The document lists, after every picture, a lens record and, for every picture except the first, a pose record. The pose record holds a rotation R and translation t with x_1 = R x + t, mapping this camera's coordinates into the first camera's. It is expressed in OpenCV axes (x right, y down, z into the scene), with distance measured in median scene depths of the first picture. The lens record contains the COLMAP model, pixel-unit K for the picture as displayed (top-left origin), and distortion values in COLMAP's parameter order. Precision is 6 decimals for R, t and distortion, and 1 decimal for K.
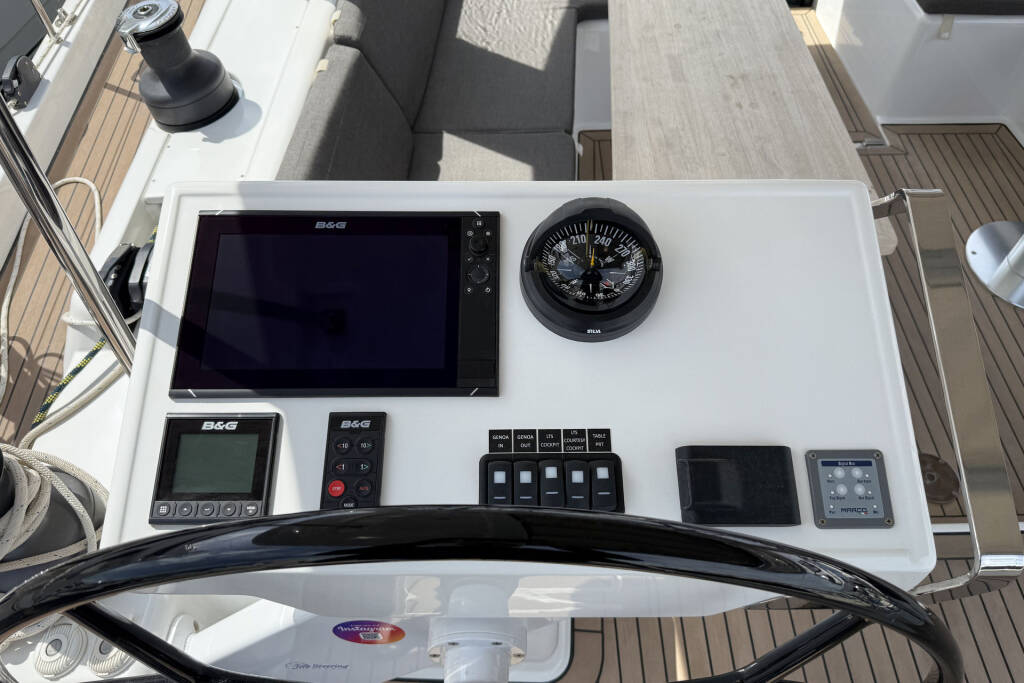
lens RADIAL K [[798.0, 0, 512.0], [0, 798.0, 341.5], [0, 0, 1]] dist [0.127153, 0.001739]
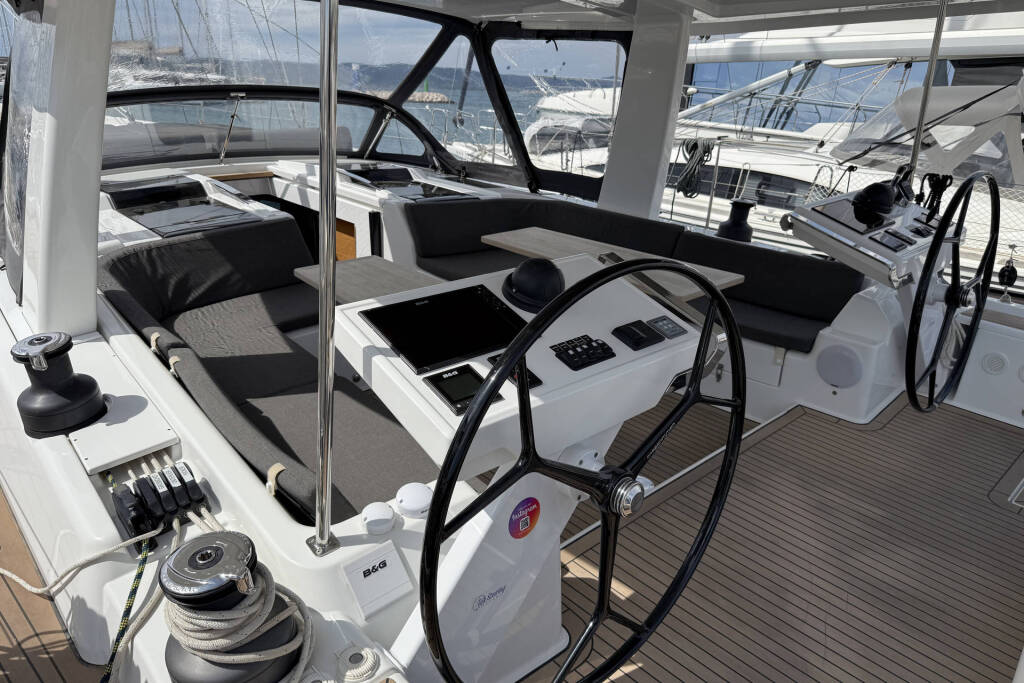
lens RADIAL K [[798.0, 0, 512.0], [0, 798.0, 341.5], [0, 0, 1]] dist [0.127153, 0.001739]
pose [[0.746723, -0.230704, 0.623843, -1.310622], [0.495938, 0.818121, -0.291074, 0.617011], [-0.443227, 0.526739, 0.725325, -0.477407]]
